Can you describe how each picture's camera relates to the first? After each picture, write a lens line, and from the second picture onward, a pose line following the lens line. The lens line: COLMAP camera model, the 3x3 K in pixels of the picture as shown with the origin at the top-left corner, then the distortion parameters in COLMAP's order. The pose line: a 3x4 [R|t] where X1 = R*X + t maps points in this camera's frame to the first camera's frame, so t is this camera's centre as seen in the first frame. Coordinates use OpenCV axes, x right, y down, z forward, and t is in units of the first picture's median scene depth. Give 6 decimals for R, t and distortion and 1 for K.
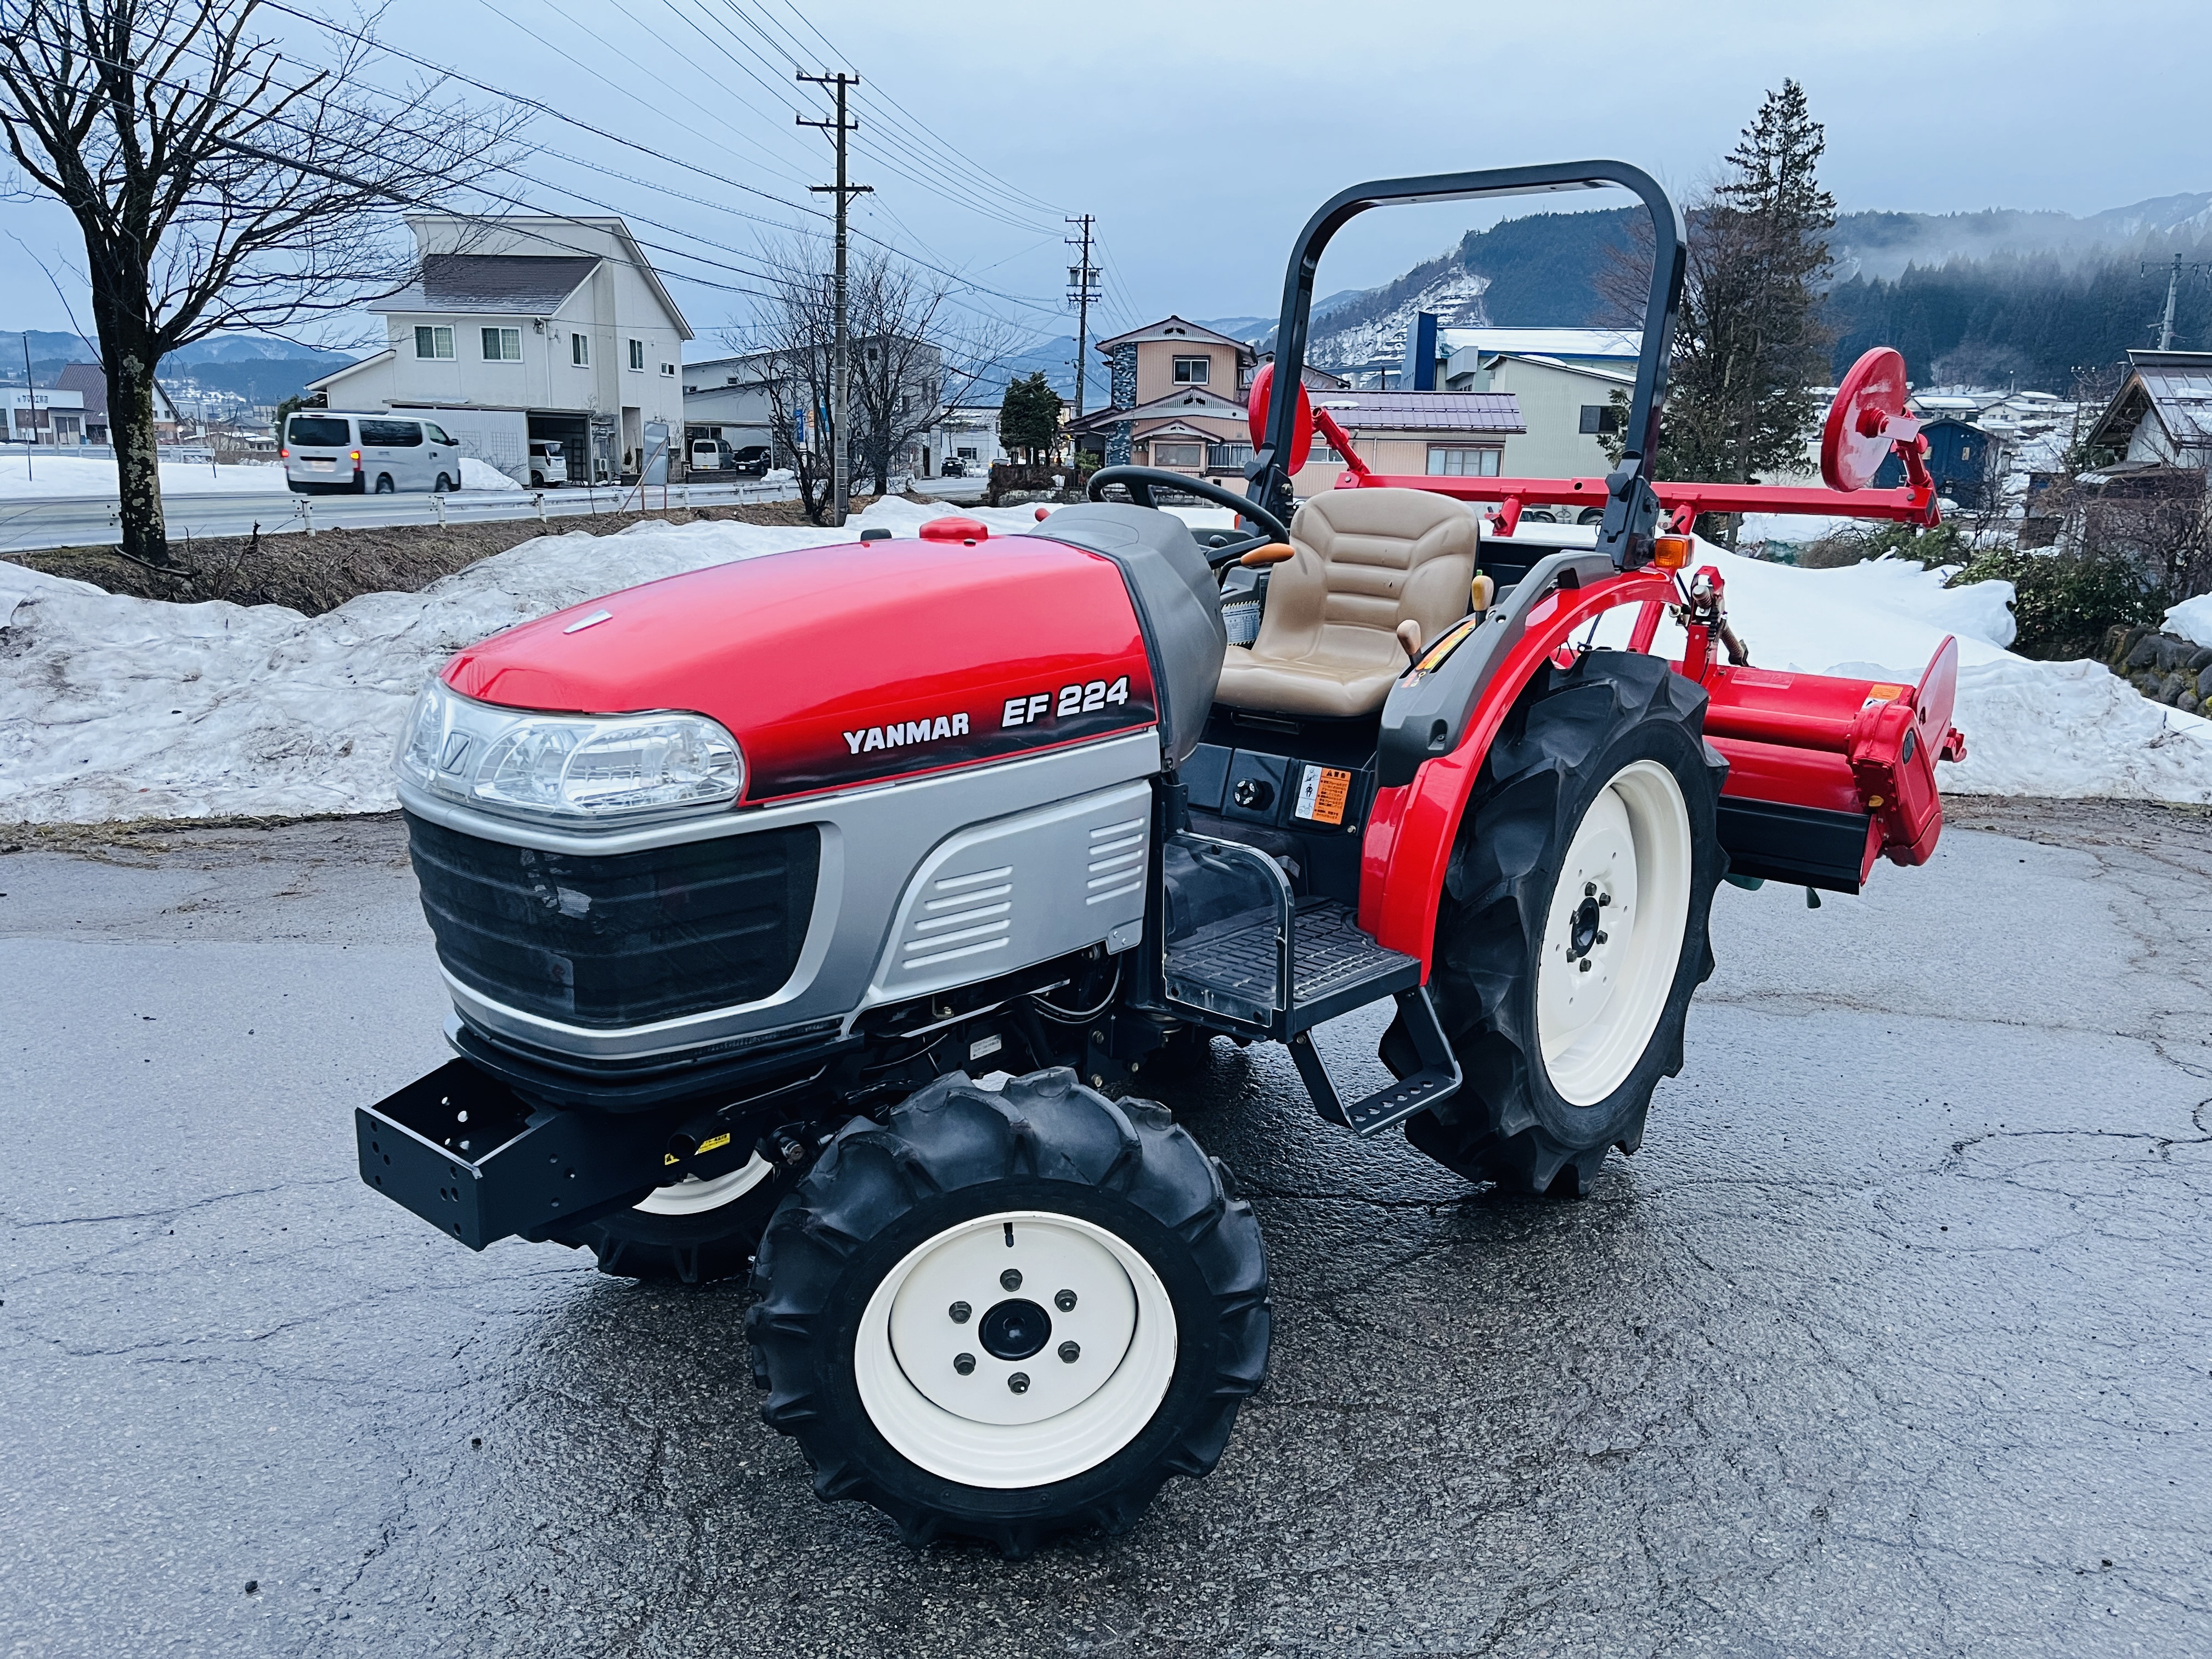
lens RADIAL K [[1715.1, 0, 1094.1], [0, 1715.1, 820.5], [0, 0, 1]] dist [0.001092, 0.055948]
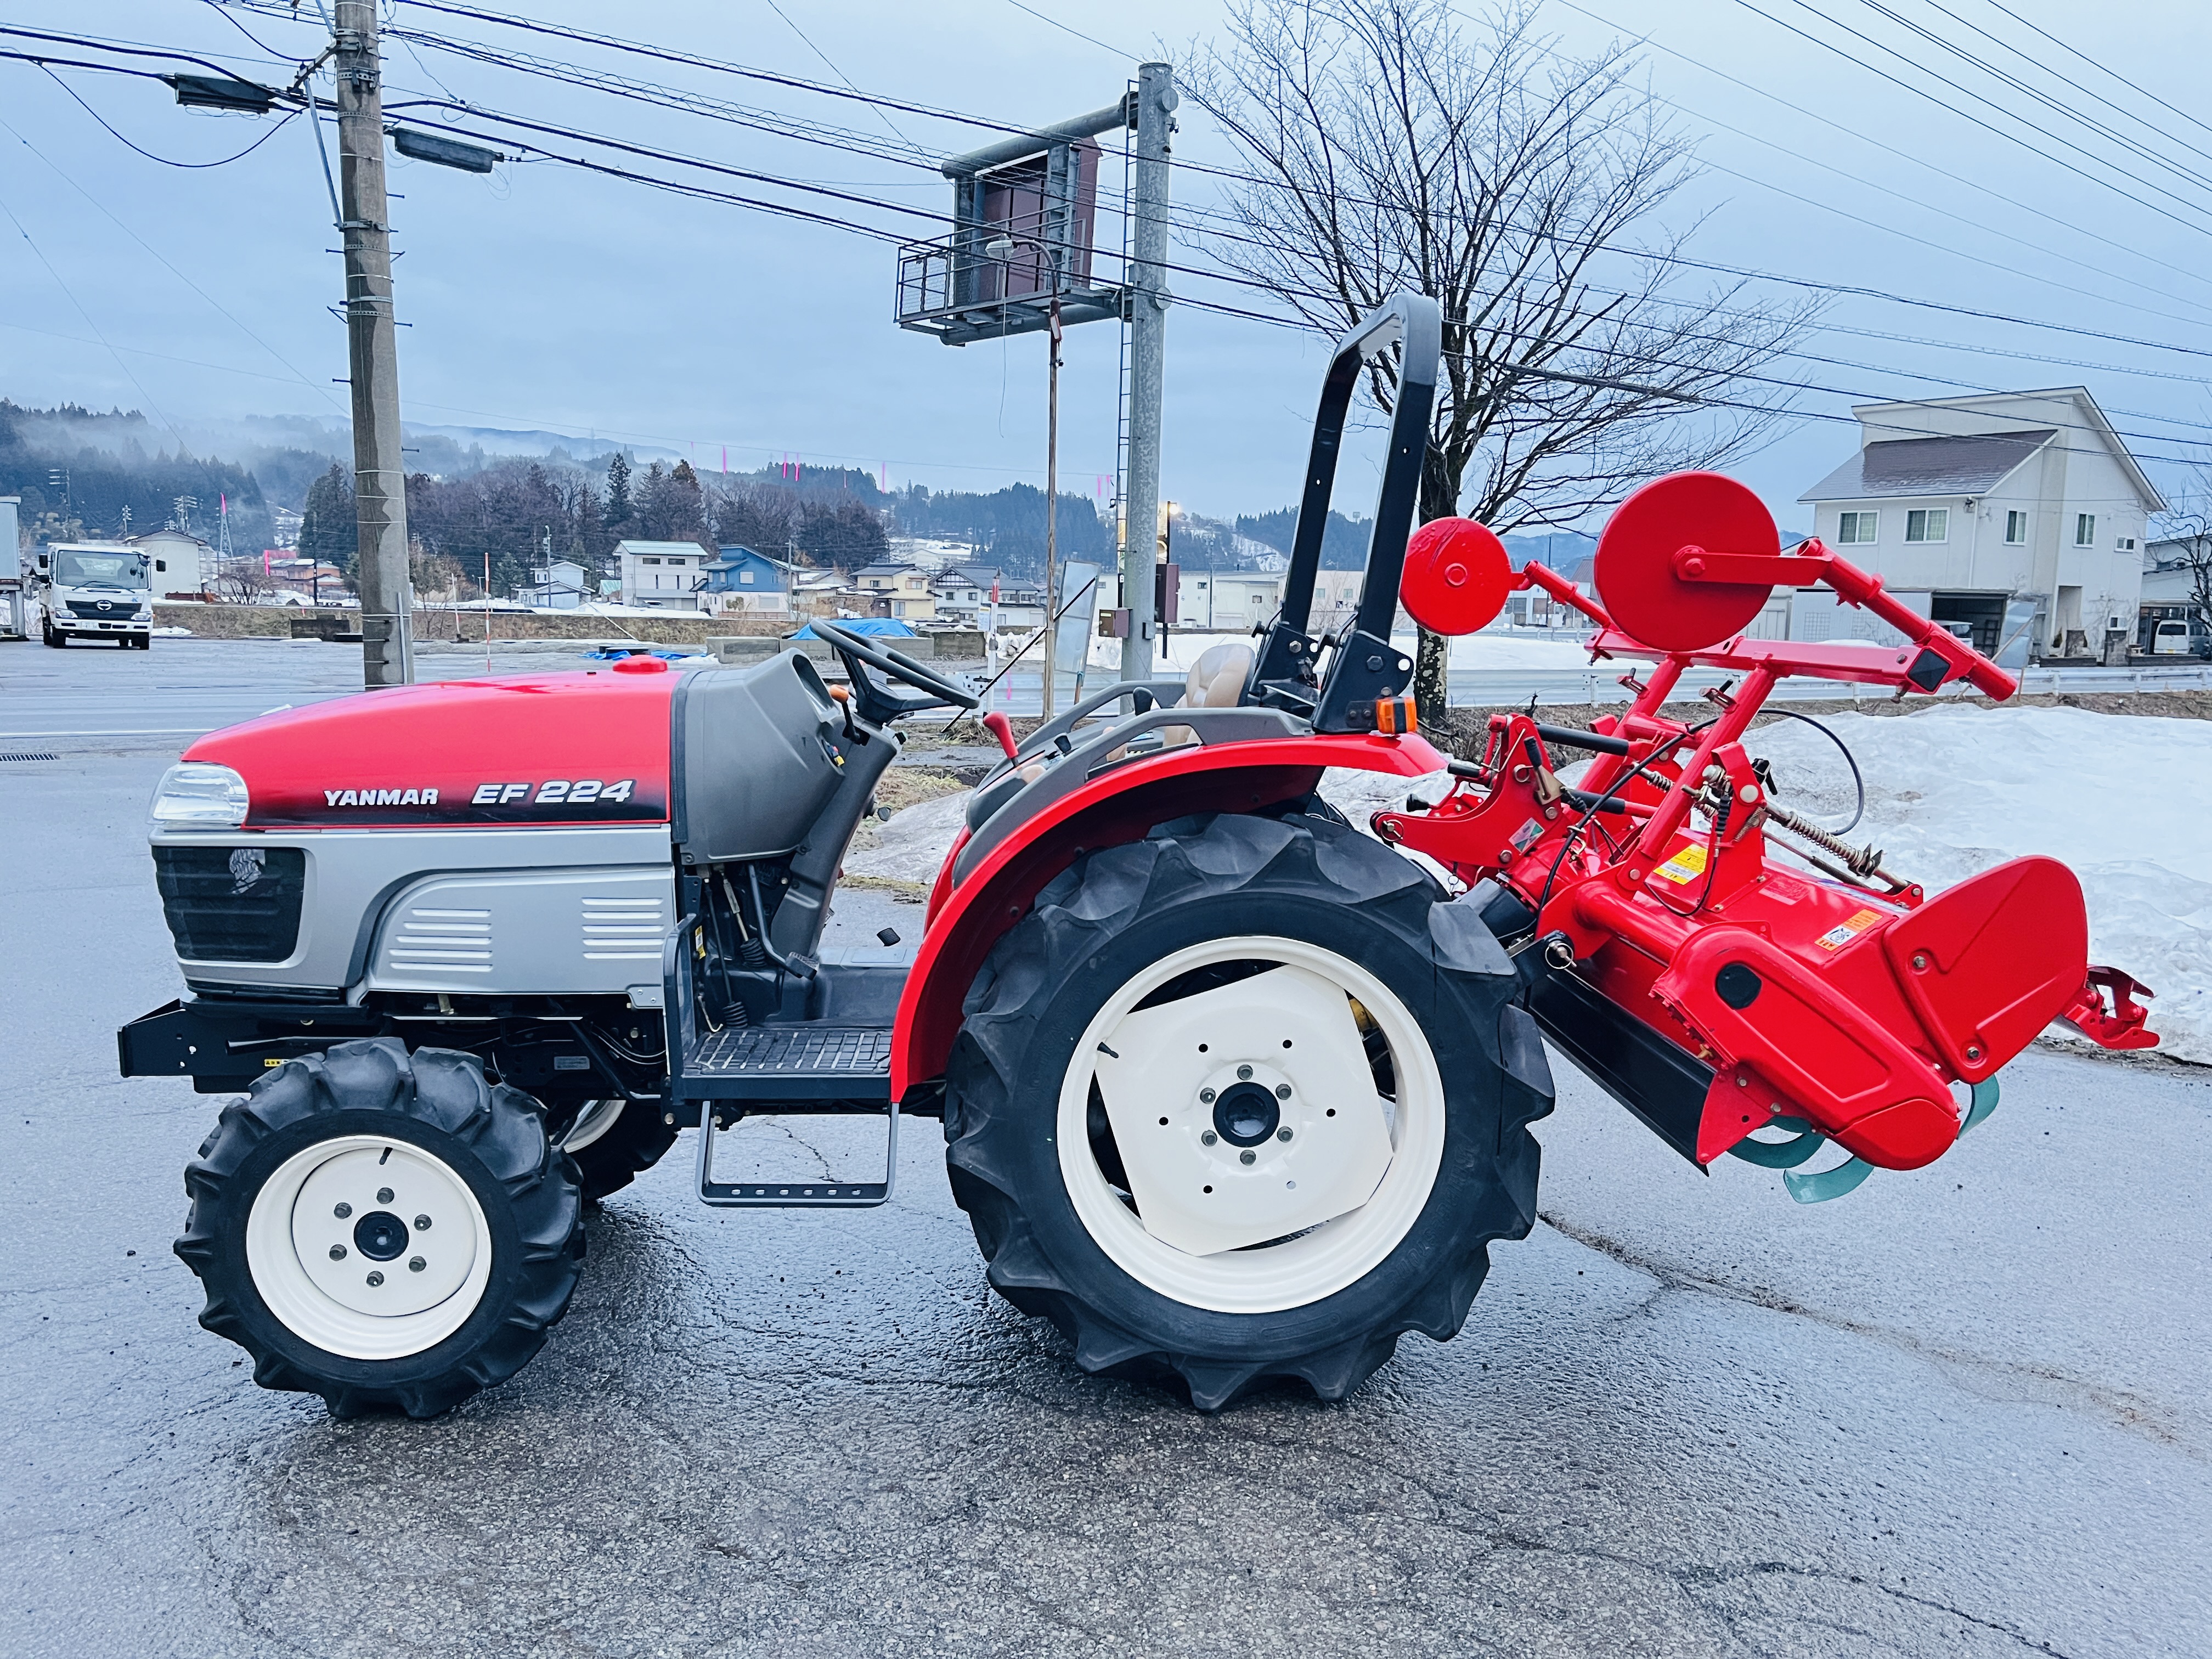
lens RADIAL K [[1706.5, 0, 1109.6], [0, 1706.5, 857.7], [0, 0, 1]] dist [0.000941, -0.003184]
pose [[0.686205, 0.097415, -0.720856, 0.292036], [-0.155867, 0.987666, -0.014904, -0.016213], [0.710513, 0.122585, 0.692925, 0.099555]]
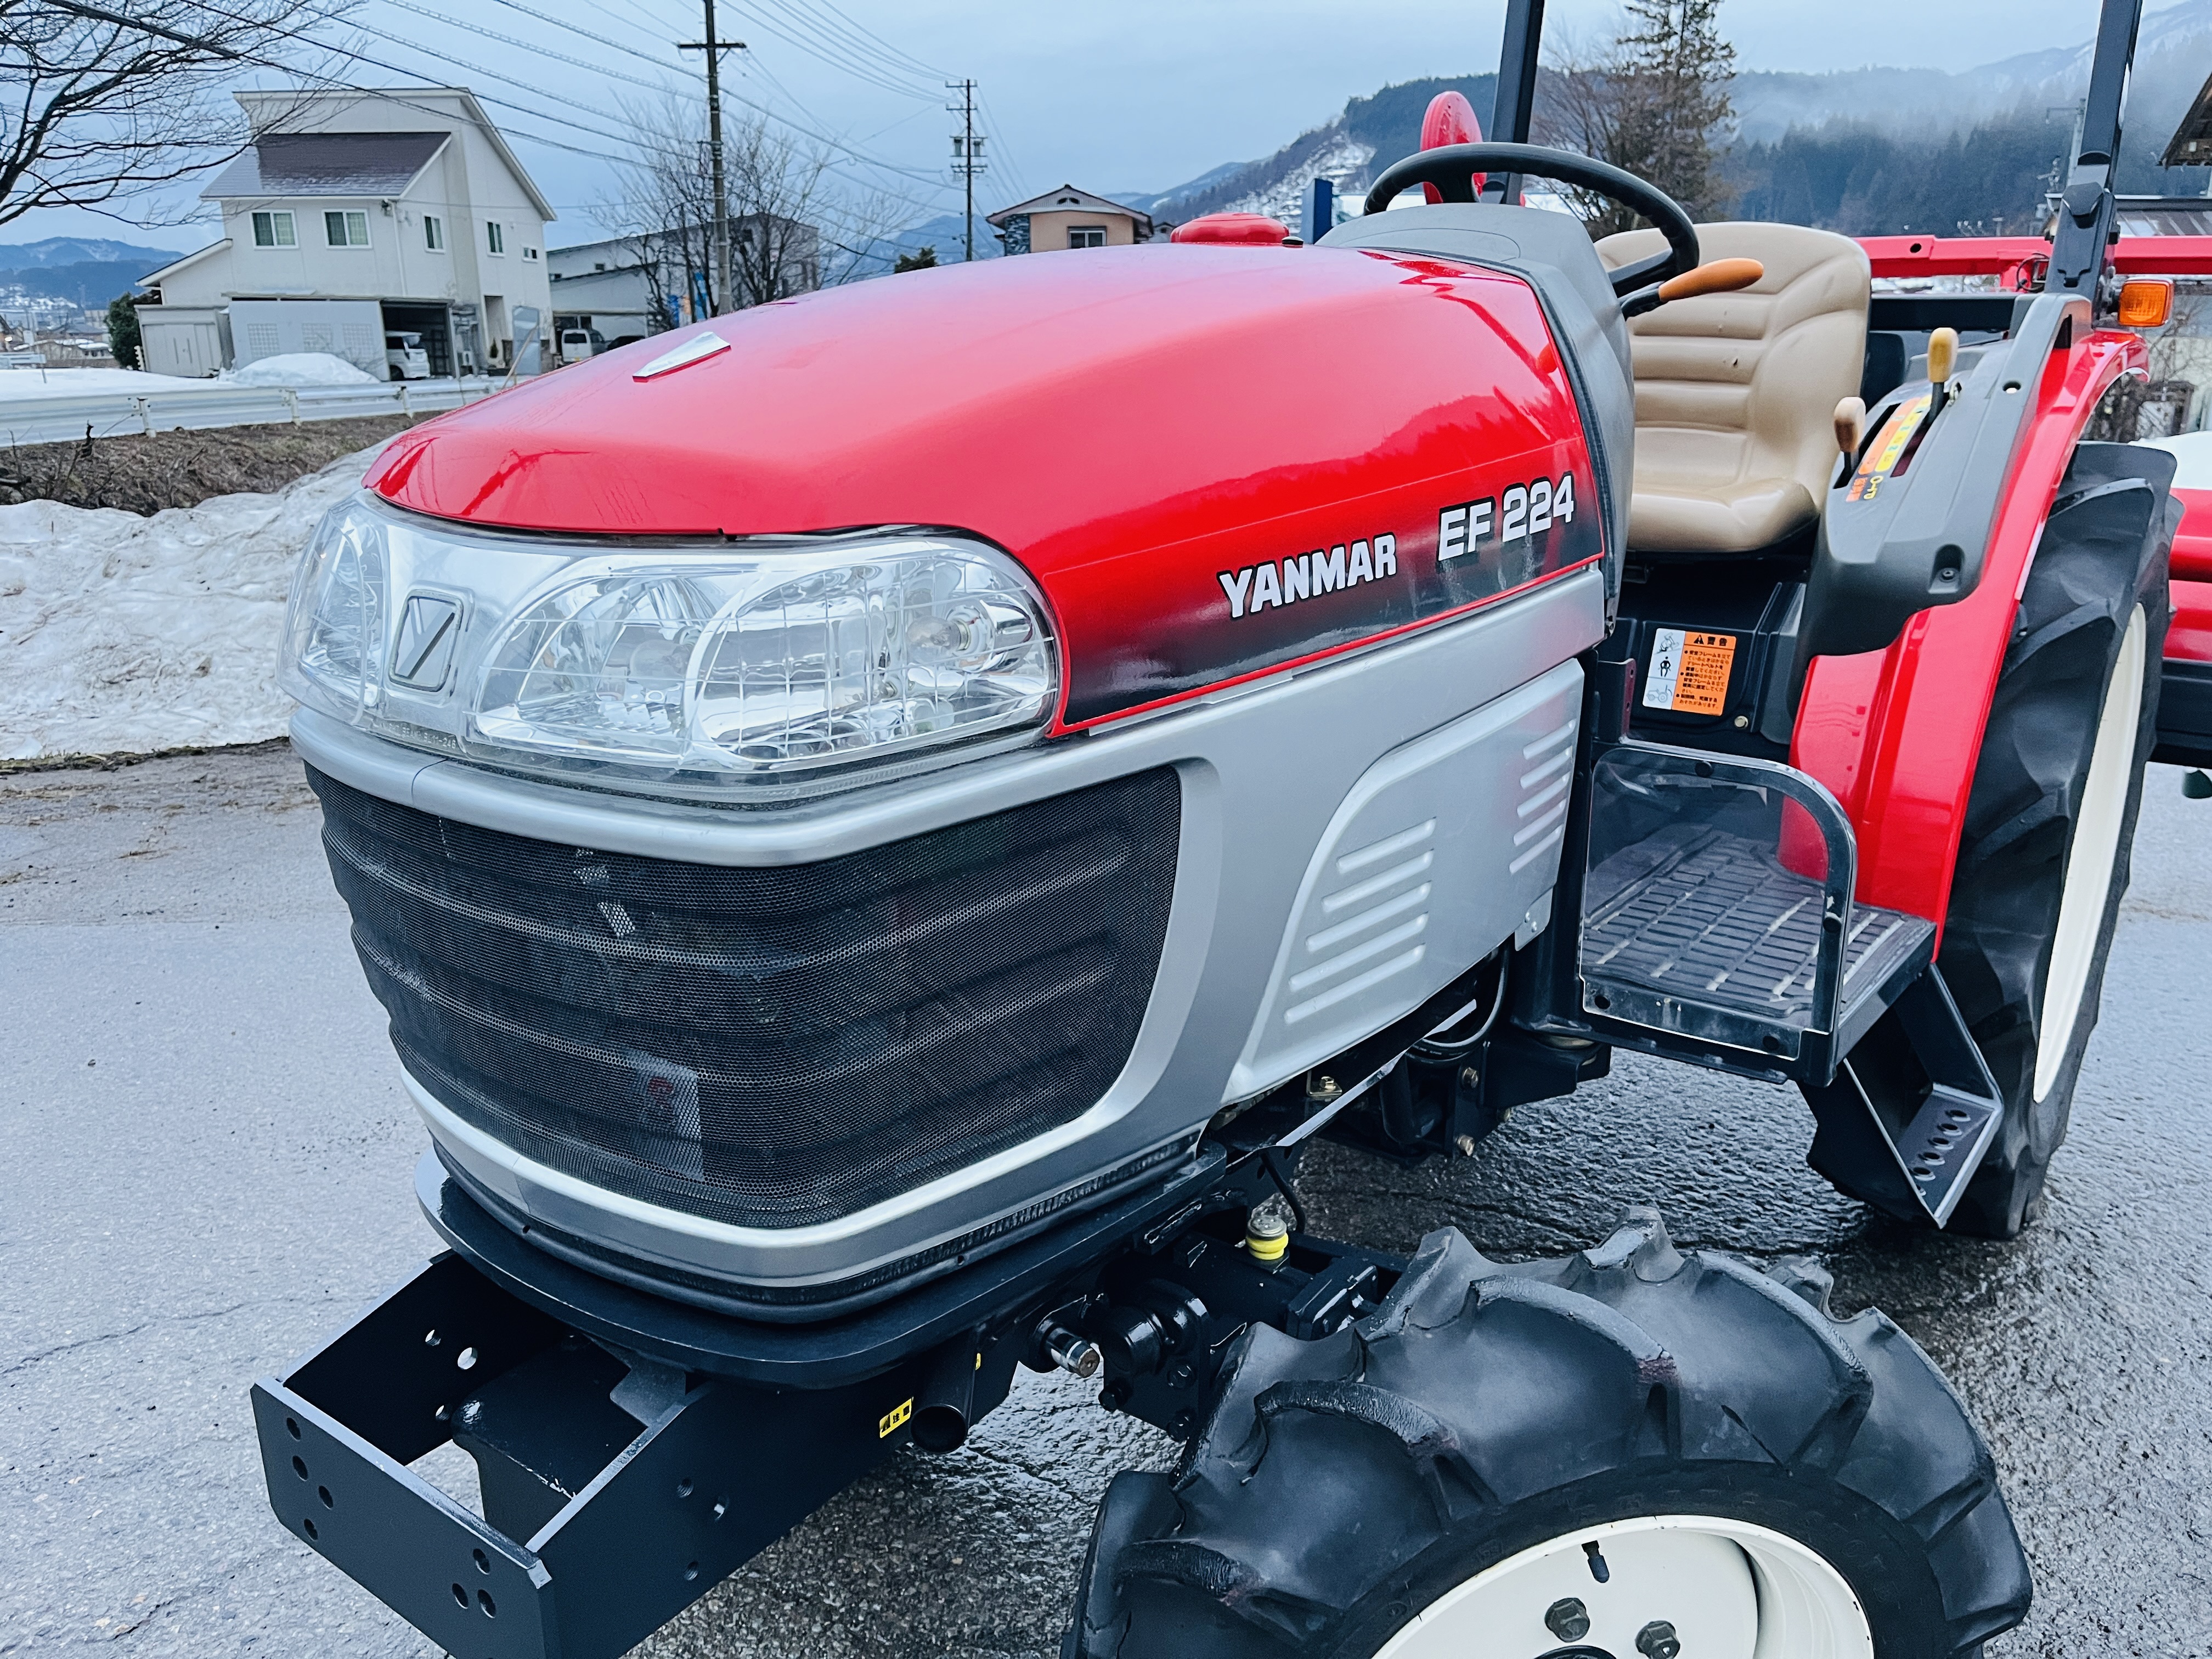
lens RADIAL K [[1702.8, 0, 1106.0], [0, 1702.8, 829.5], [0, 0, 1]] dist [0.078168, -0.121553]
pose [[0.996998, -0.043997, 0.063709, -0.045047], [0.039601, 0.996851, 0.068697, -0.002801], [-0.066531, -0.065968, 0.995601, 0.108243]]
